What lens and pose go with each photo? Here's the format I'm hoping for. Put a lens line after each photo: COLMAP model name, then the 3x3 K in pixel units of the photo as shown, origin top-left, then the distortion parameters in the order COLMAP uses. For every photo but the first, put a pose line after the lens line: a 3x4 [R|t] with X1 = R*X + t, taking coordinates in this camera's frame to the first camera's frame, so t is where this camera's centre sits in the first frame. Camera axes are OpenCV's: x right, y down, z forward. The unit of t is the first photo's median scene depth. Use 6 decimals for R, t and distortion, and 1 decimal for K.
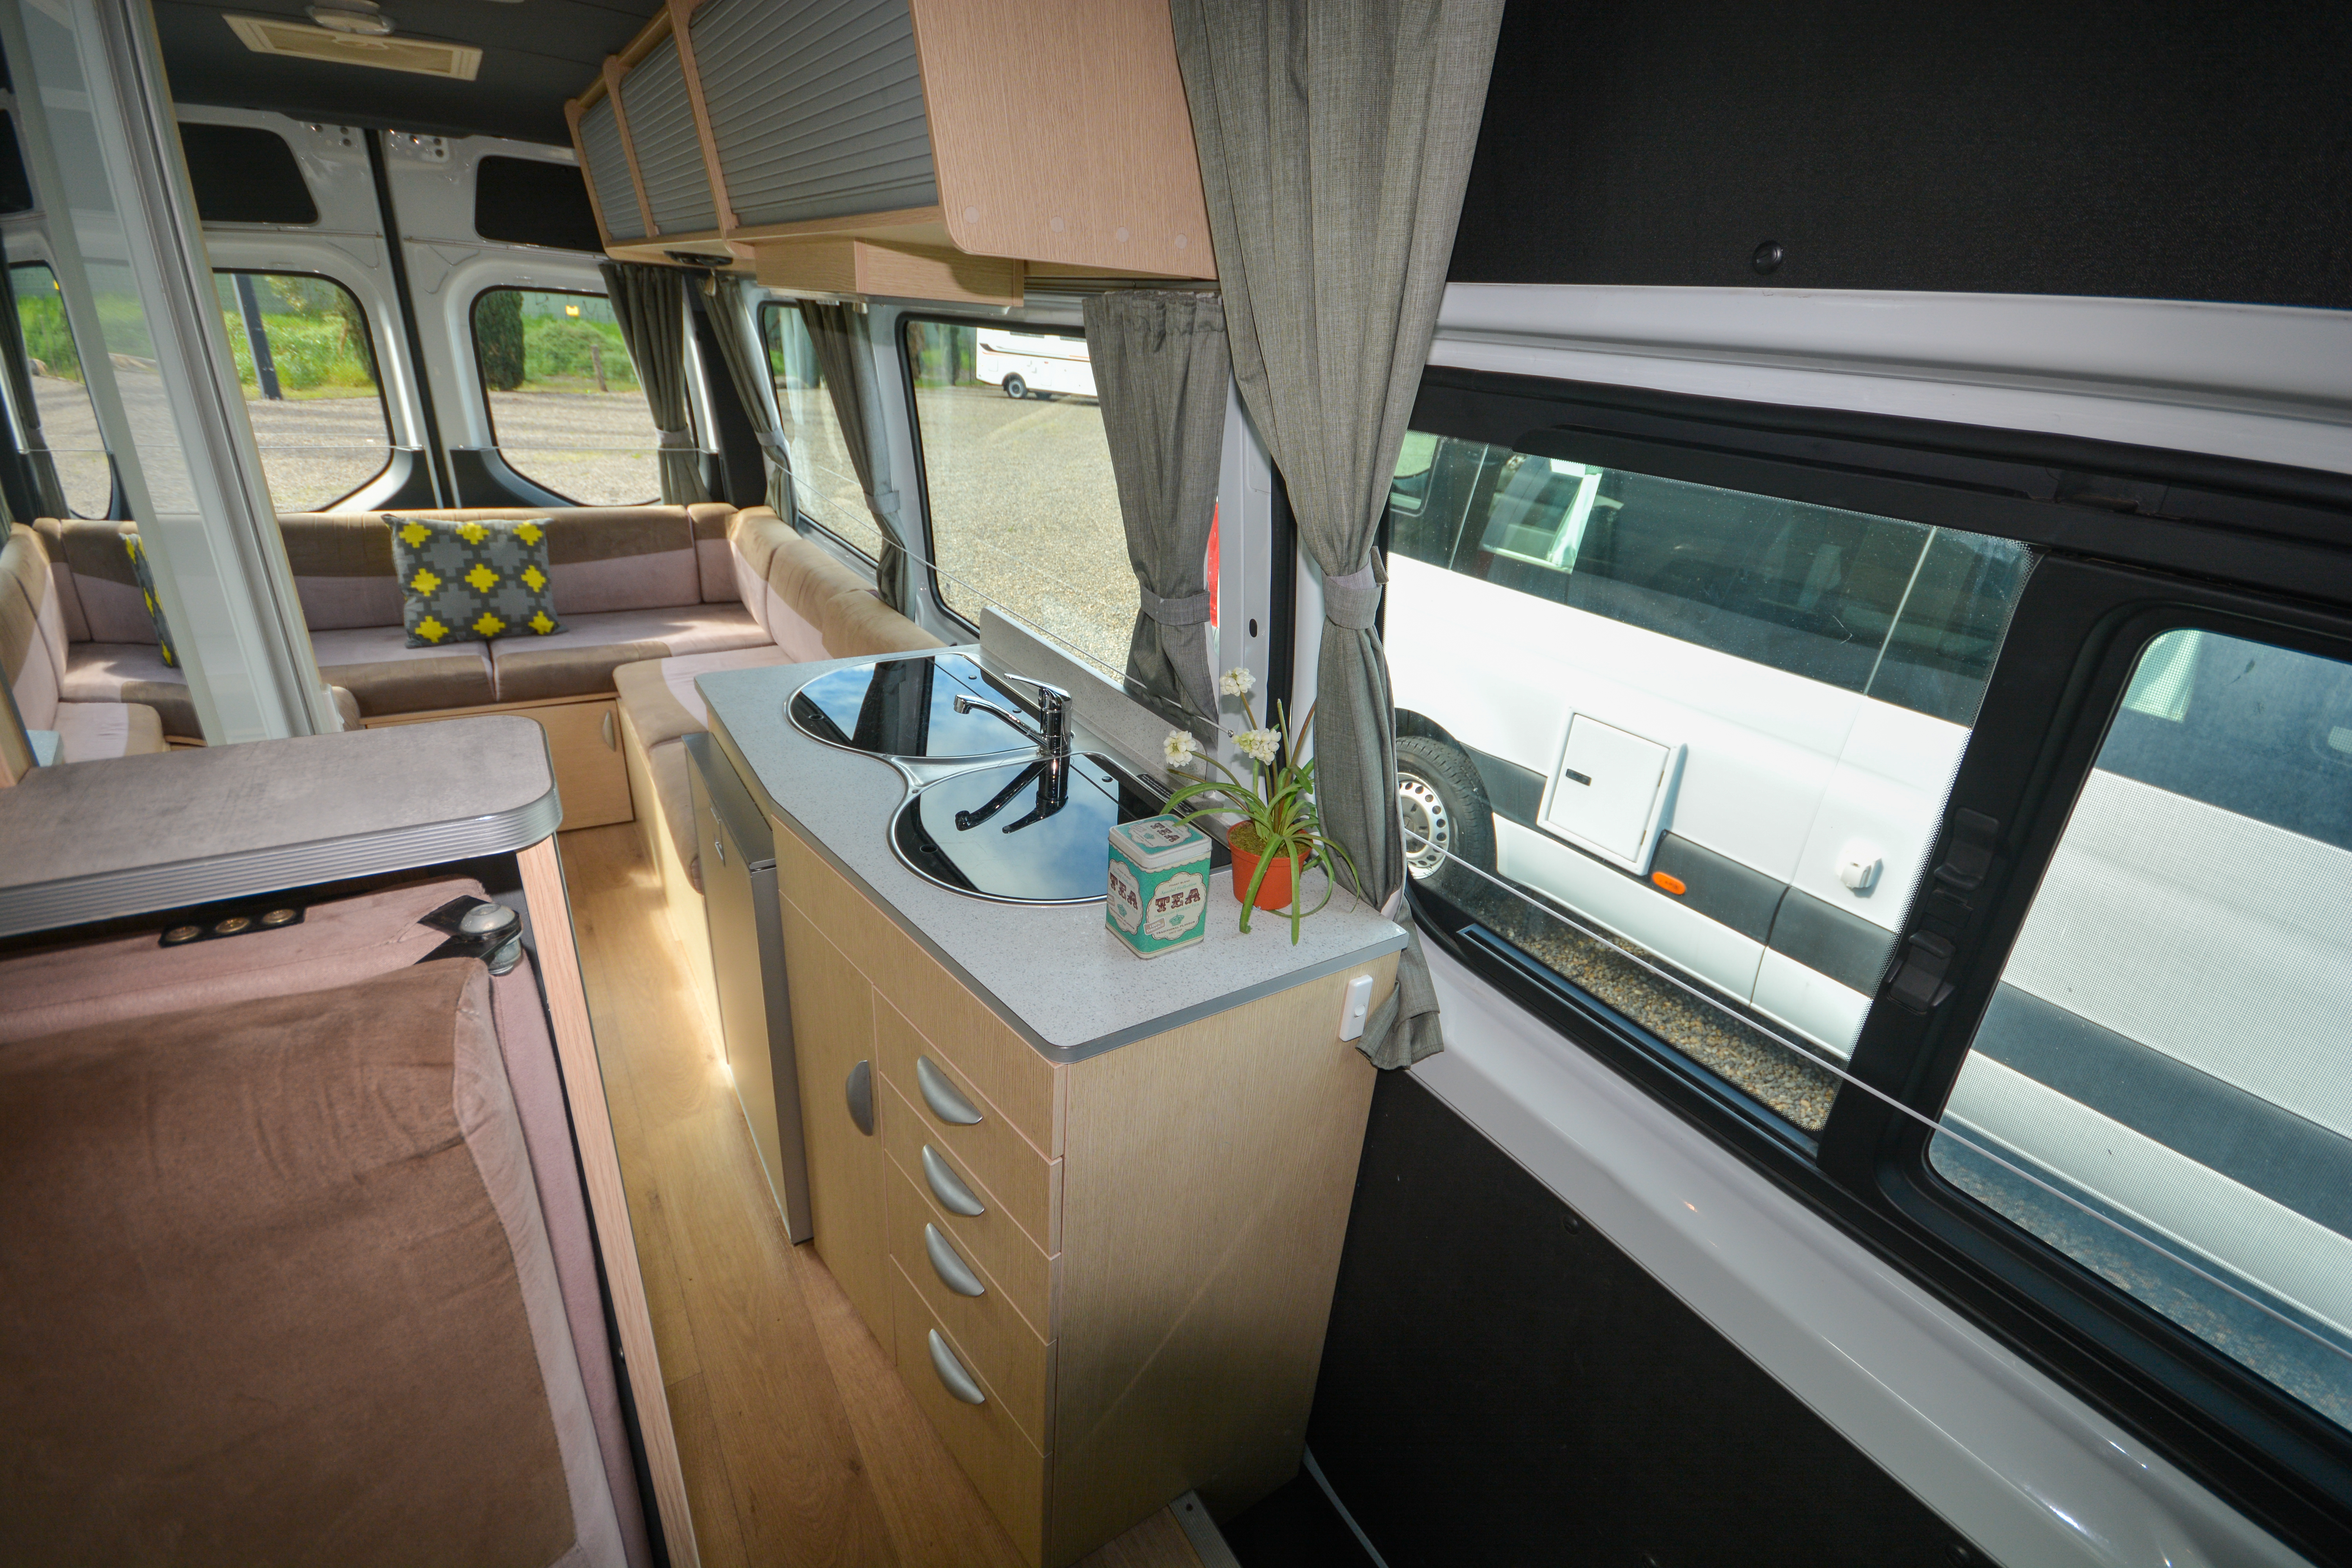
lens RADIAL K [[1032.4, 0, 1168.5], [0, 1032.4, 790.1], [0, 0, 1]] dist [0.001449, -0.000121]
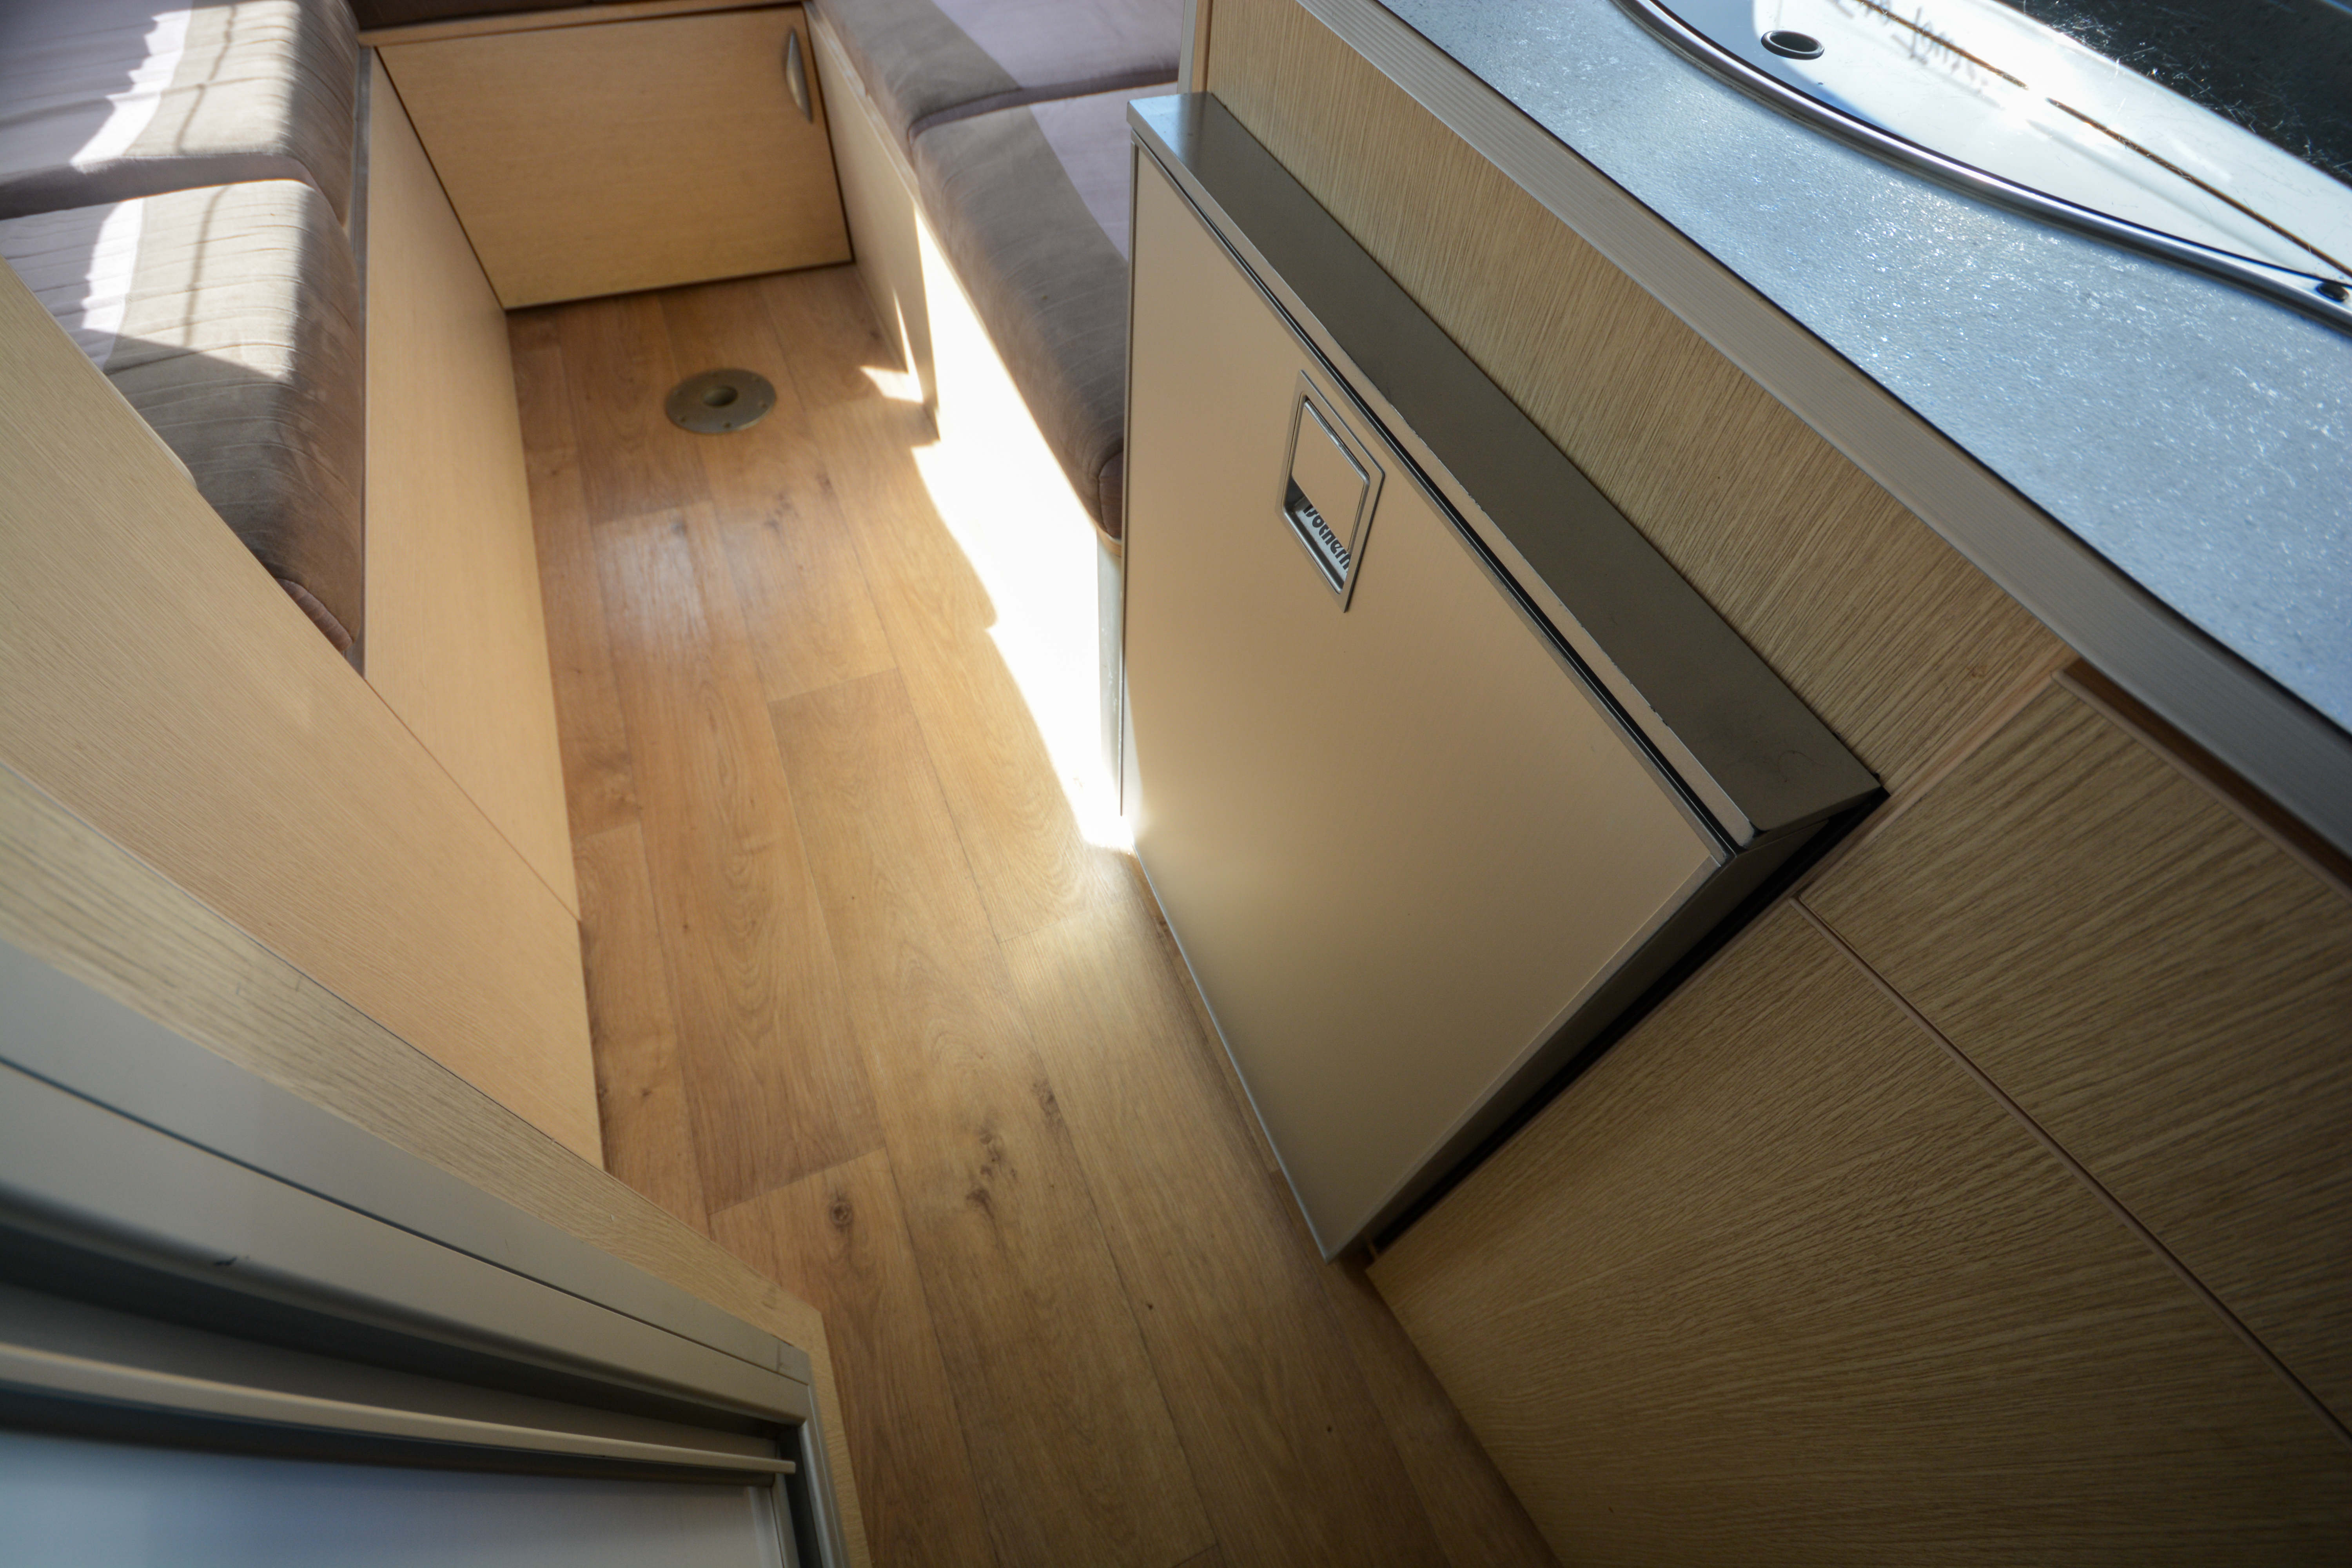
lens RADIAL K [[1030.0, 0, 1165.2], [0, 1030.0, 795.2], [0, 0, 1]] dist [0.007598, -0.012944]
pose [[0.985684, 0.123290, -0.115009, -0.248786], [-0.047990, 0.859063, 0.509615, -0.018888], [0.161631, -0.496800, 0.852681, 0.393810]]
